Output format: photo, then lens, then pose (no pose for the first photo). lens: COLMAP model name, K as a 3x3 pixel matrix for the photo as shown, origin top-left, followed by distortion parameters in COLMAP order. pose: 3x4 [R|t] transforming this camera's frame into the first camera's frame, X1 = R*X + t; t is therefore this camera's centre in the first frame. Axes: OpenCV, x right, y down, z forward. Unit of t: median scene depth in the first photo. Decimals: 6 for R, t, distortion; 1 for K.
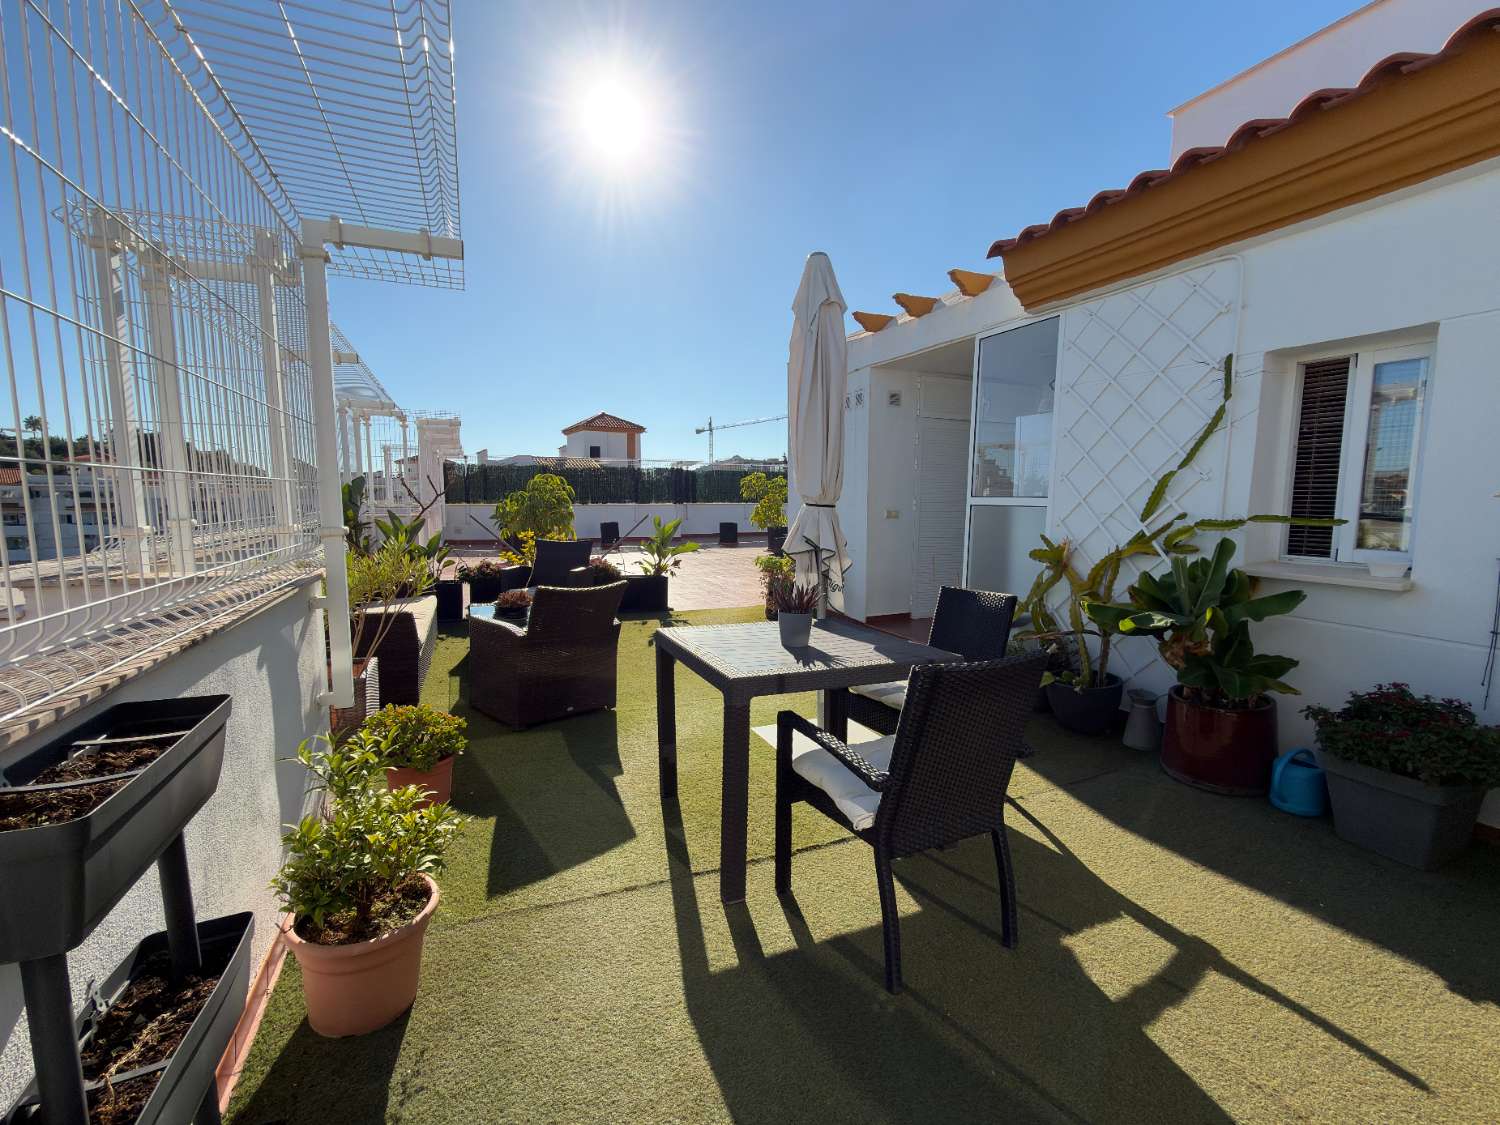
lens RADIAL K [[652.2, 0, 743.8], [0, 652.2, 569.7], [0, 0, 1]] dist [-0.004900, 0.000046]
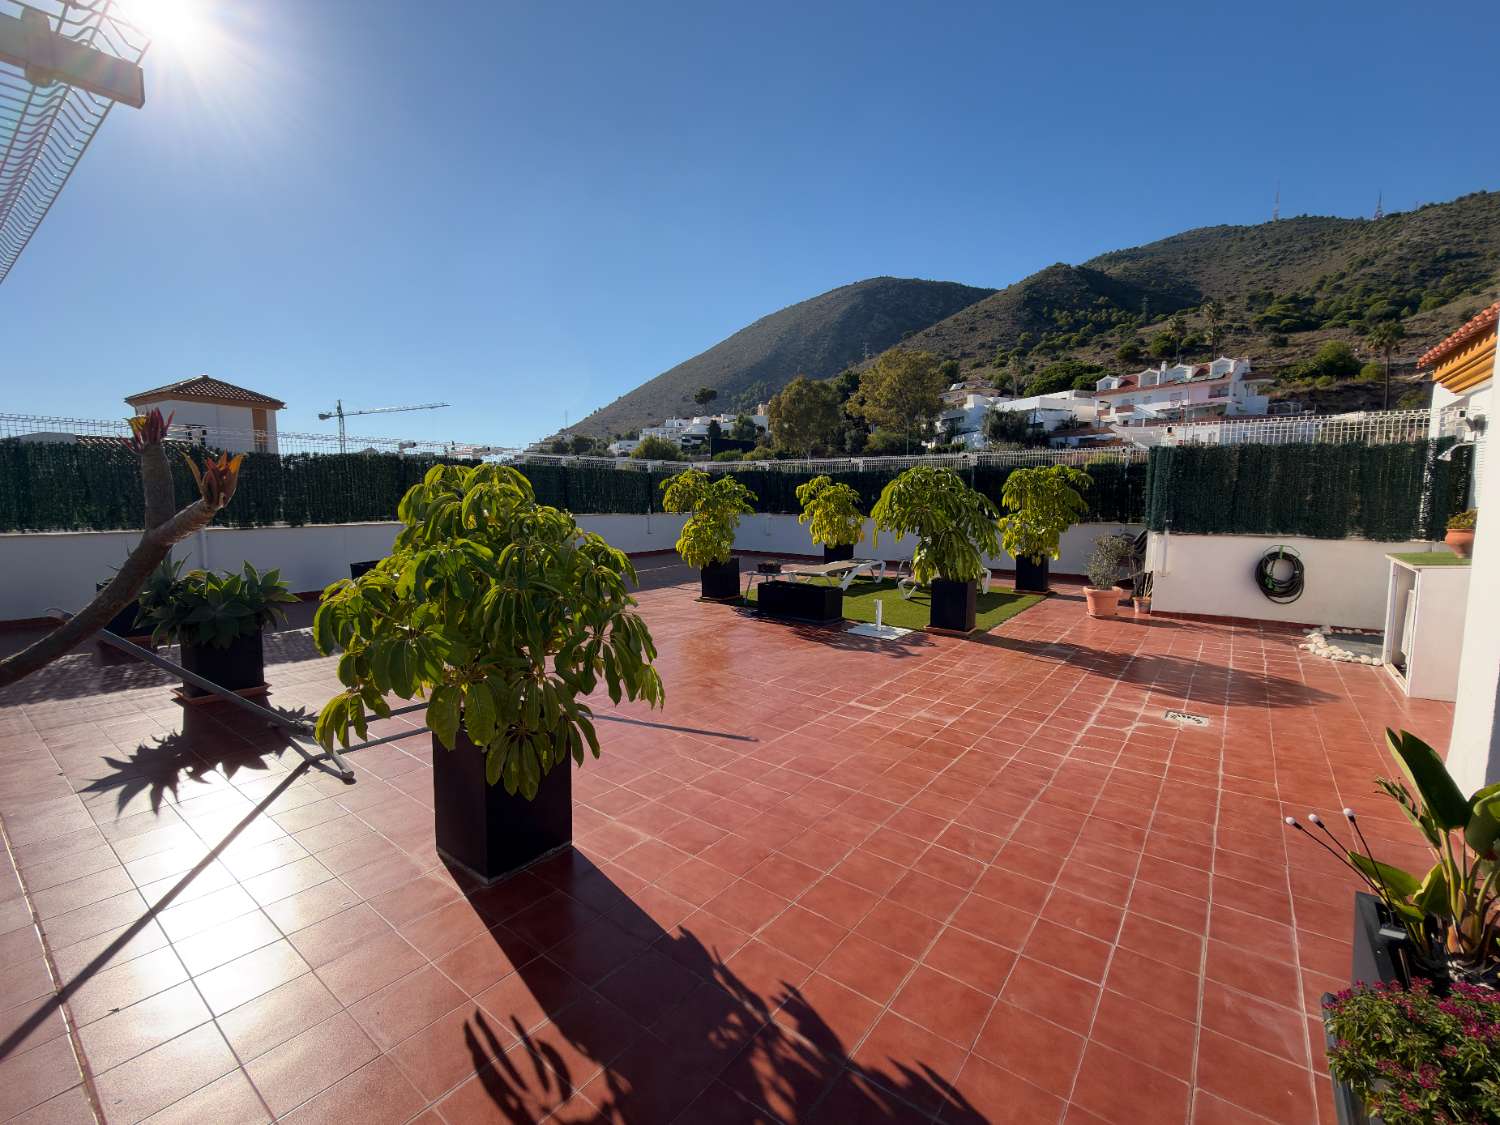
lens RADIAL K [[652.2, 0, 753.5], [0, 652.2, 560.7], [0, 0, 1]] dist [-0.004900, 0.000046]
pose [[0.867824, -0.053660, 0.493966, -0.076039], [0.058708, 0.998261, 0.005302, -0.022329], [-0.493392, 0.024399, 0.869465, 0.157633]]
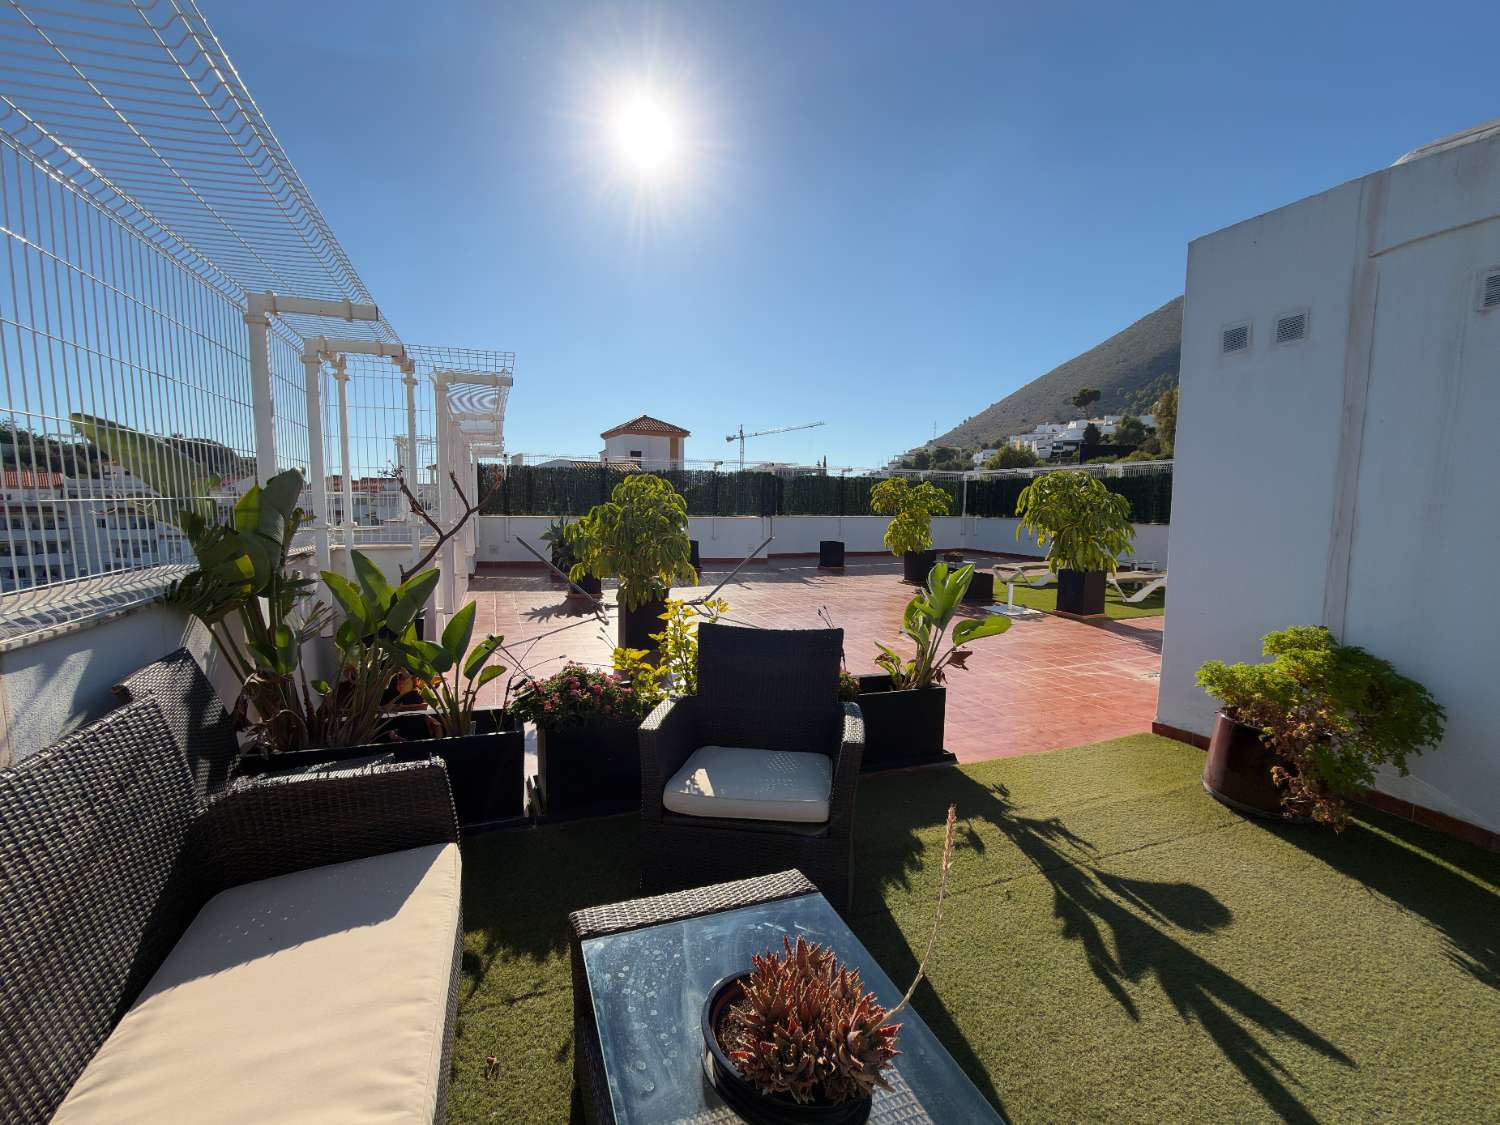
lens RADIAL K [[652.2, 0, 749.0], [0, 652.2, 560.9], [0, 0, 1]] dist [-0.004900, 0.000046]
pose [[0.999488, 0.006204, -0.031394, -0.041643], [-0.007001, 0.999654, -0.025352, -0.011323], [0.031226, 0.025559, 0.999186, 0.088257]]
